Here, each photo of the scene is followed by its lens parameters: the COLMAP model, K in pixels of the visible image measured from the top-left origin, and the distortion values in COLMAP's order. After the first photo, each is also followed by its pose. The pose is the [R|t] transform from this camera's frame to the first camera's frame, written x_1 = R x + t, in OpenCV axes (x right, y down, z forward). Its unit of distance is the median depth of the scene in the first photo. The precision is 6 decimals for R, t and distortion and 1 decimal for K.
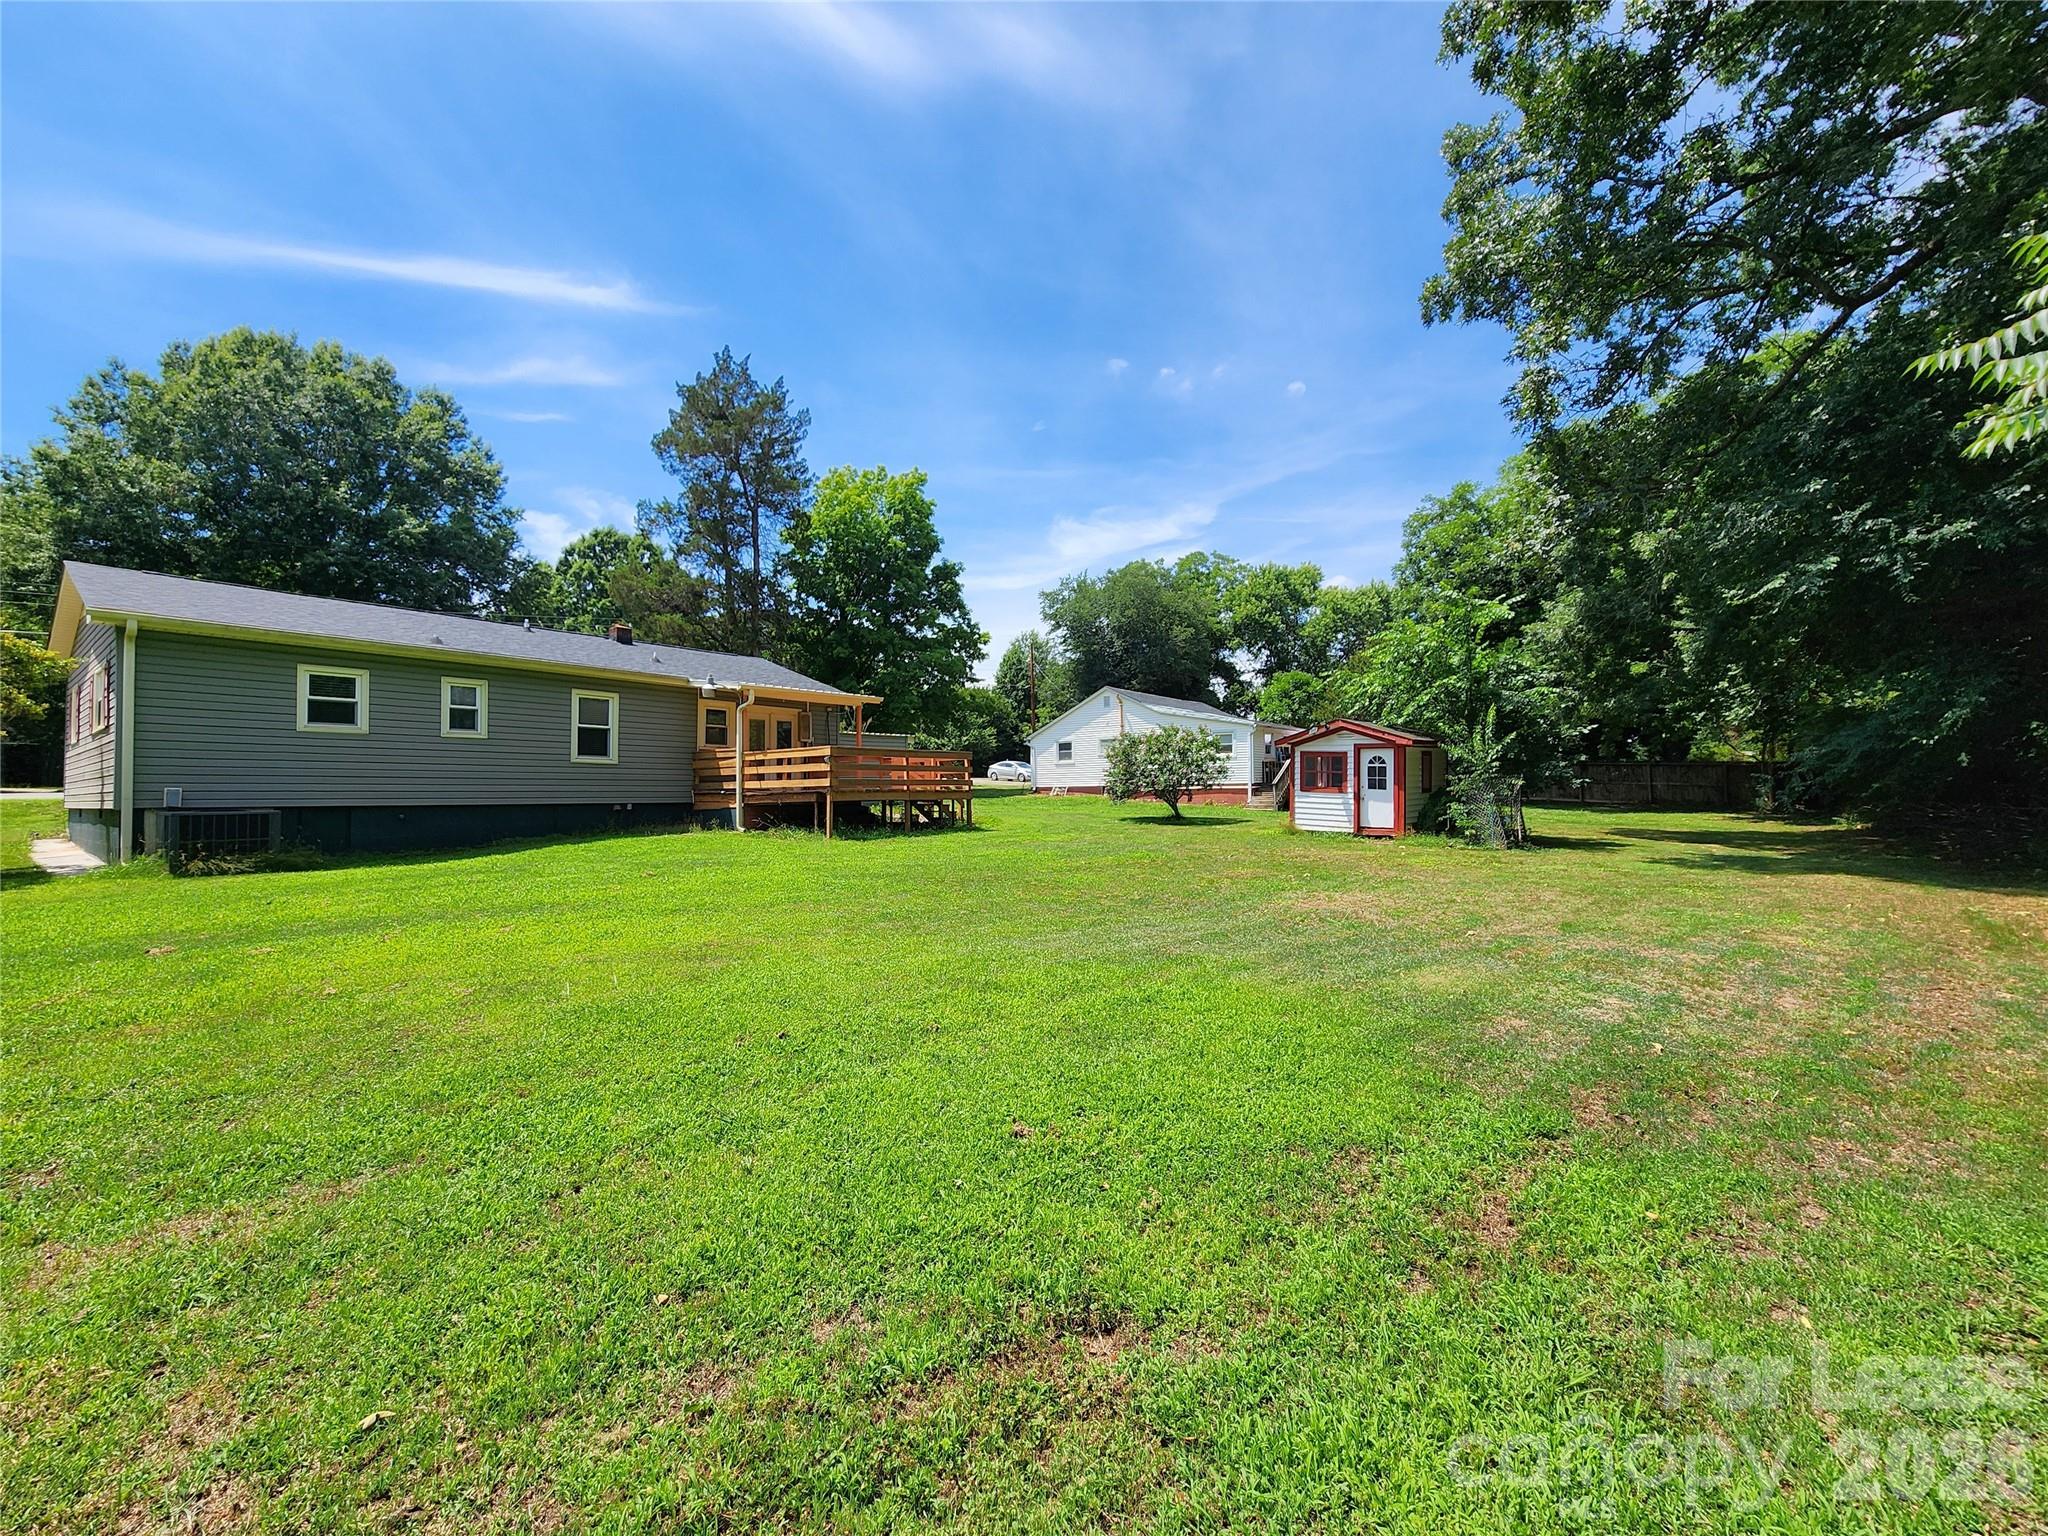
lens RADIAL K [[832.6, 0, 1025.2], [0, 832.6, 766.0], [0, 0, 1]] dist [0.004289, 0.000216]
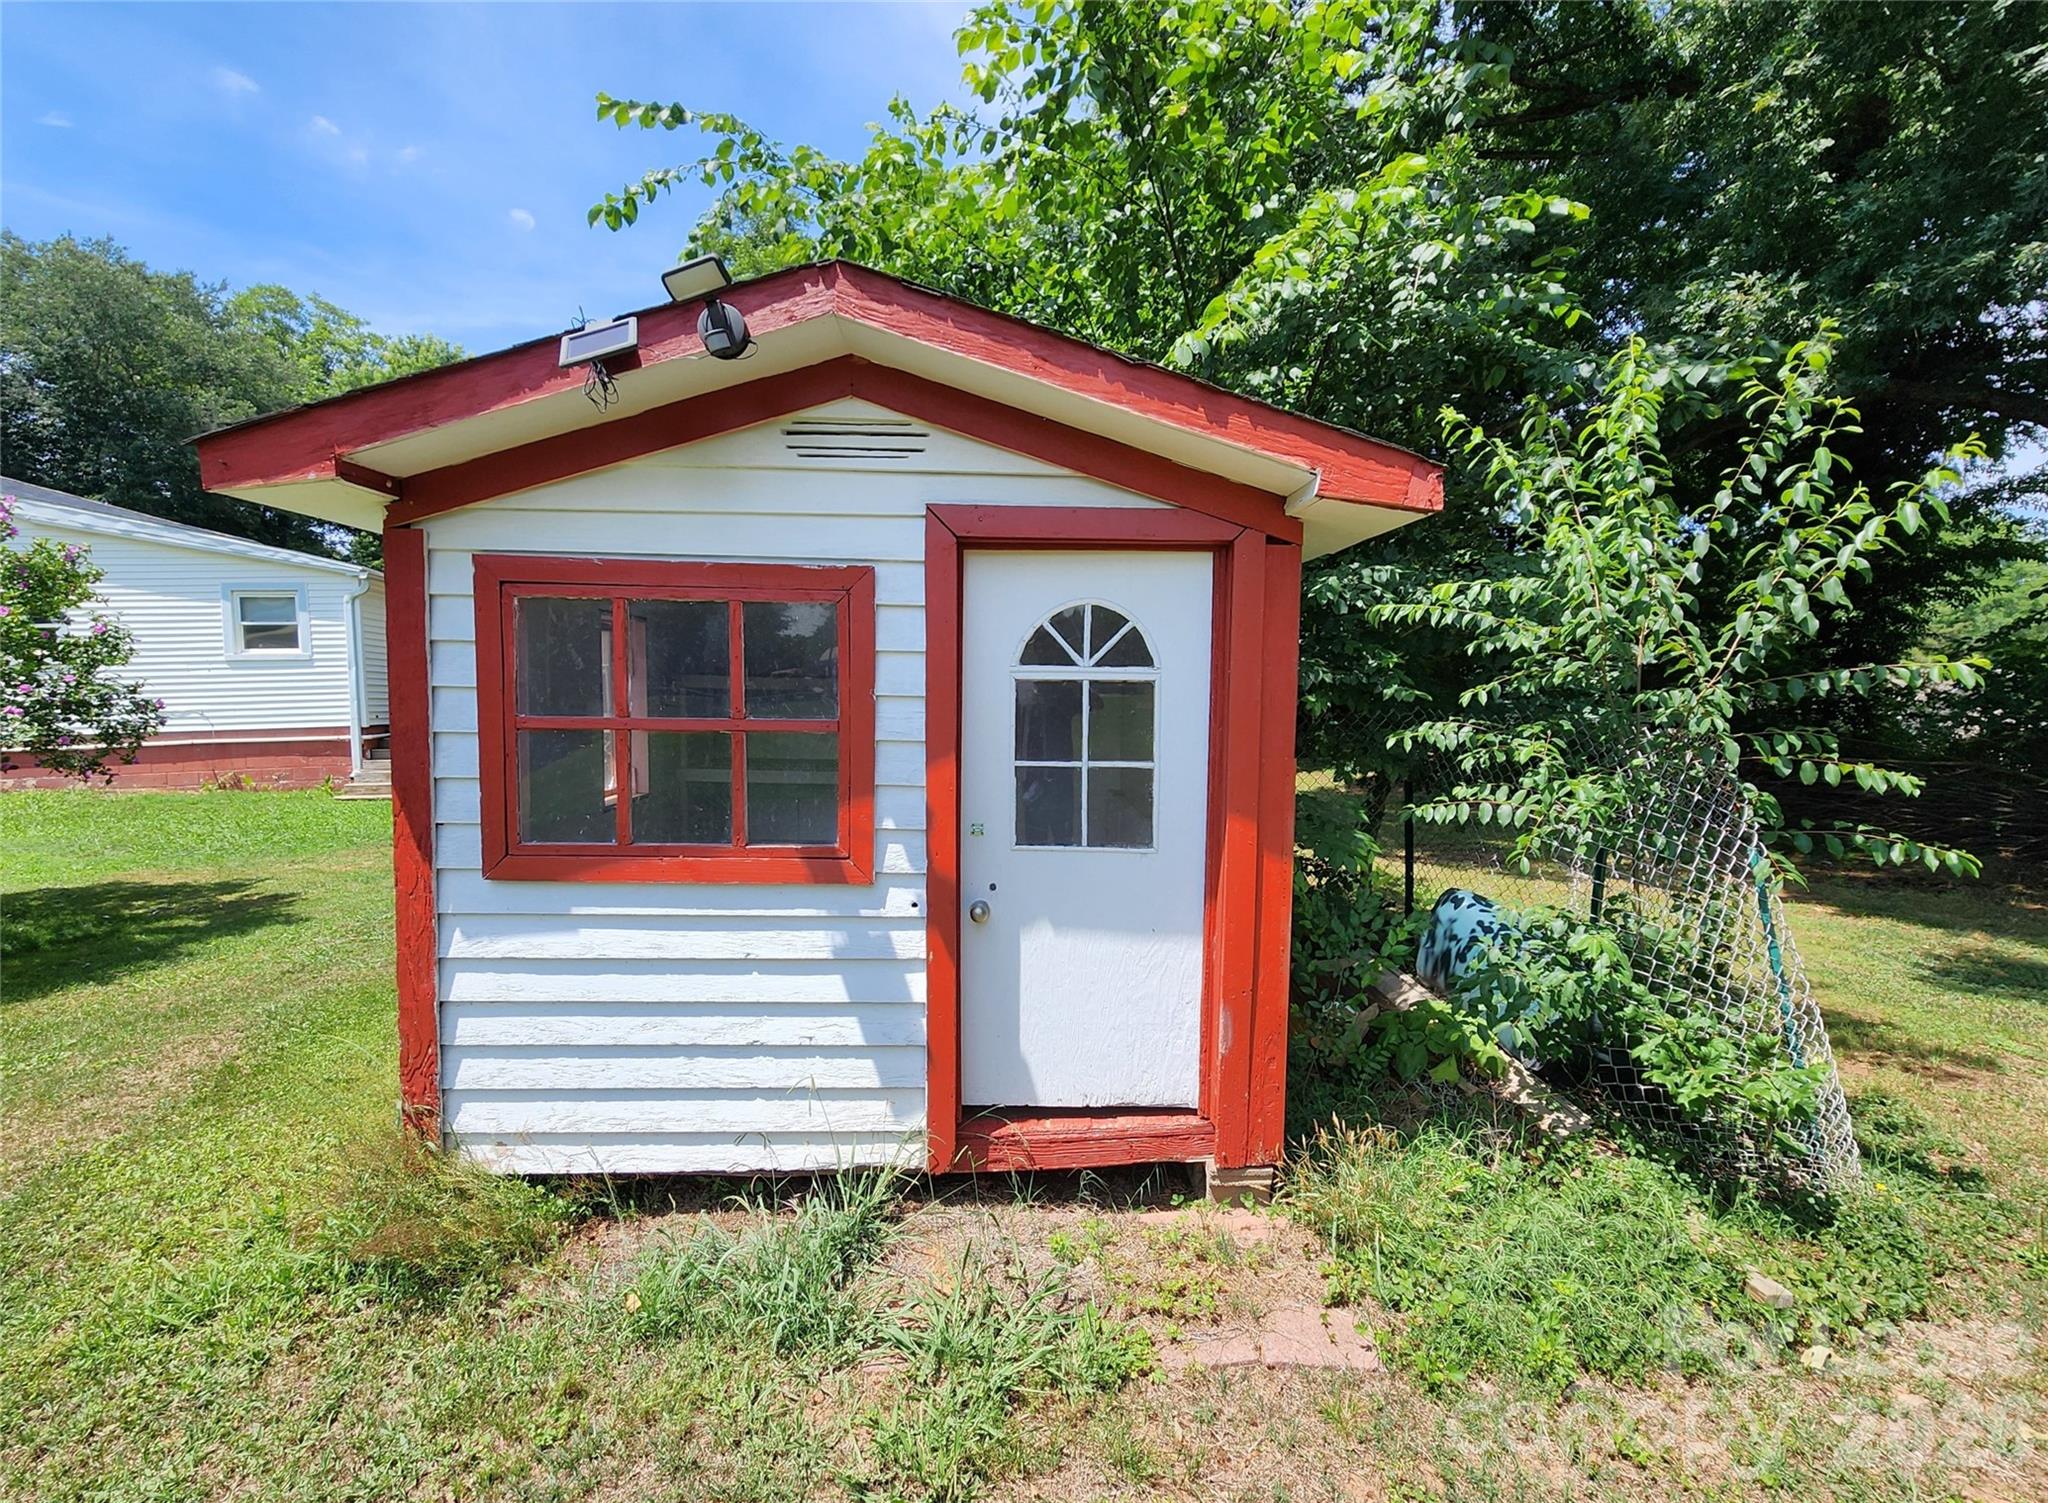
lens RADIAL K [[820.7, 0, 1023.9], [0, 820.7, 741.4], [0, 0, 1]] dist [-0.002574, -0.000361]
pose [[0.660917, -0.052738, 0.748604, 0.306380], [-0.016801, 0.996238, 0.085017, -0.001022], [-0.750271, -0.068766, 0.657544, 0.900485]]
